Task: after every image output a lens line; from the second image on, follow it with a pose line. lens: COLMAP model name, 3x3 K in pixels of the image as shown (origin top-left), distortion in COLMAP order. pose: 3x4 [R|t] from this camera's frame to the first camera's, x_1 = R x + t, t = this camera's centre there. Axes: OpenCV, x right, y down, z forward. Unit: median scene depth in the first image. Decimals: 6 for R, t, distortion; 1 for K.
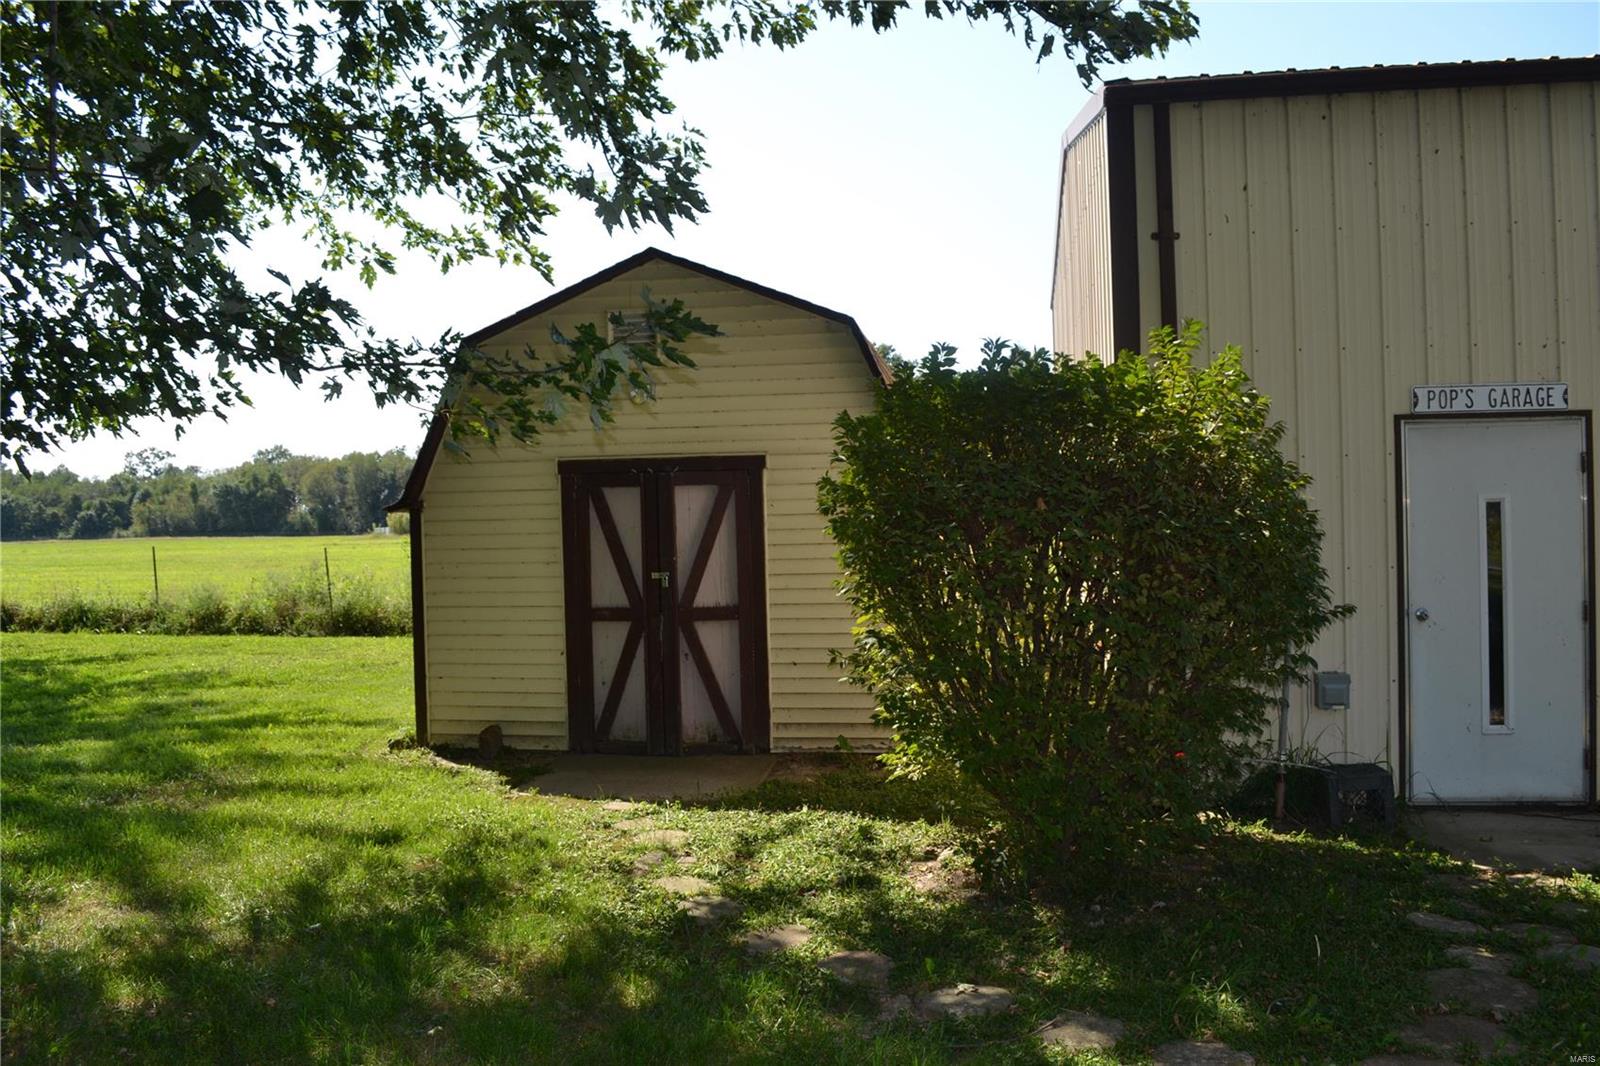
lens RADIAL K [[1278.4, 0, 784.3], [0, 1278.4, 542.1], [0, 0, 1]] dist [-0.079610, 0.008665]
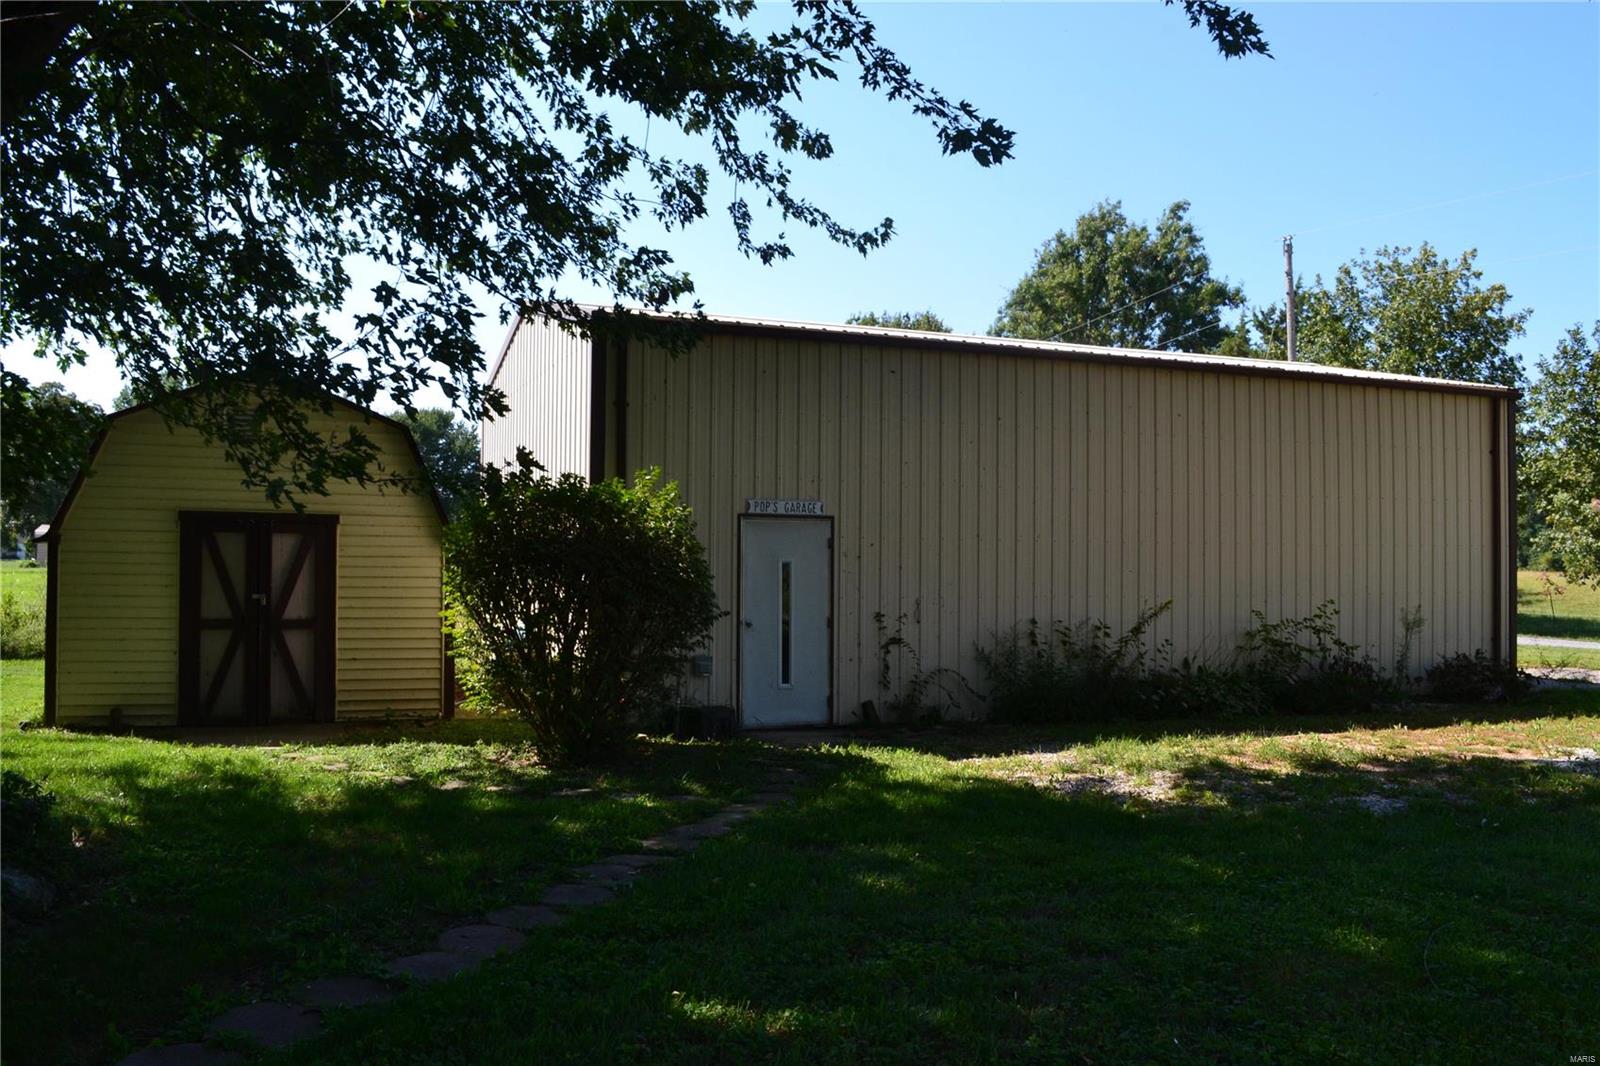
lens RADIAL K [[1278.4, 0, 784.3], [0, 1278.4, 542.1], [0, 0, 1]] dist [-0.079610, 0.008665]
pose [[0.858365, 0.039996, 0.511478, -0.312992], [-0.020264, 0.998822, -0.044097, 0.015884], [-0.512639, 0.027487, 0.858164, -0.486433]]
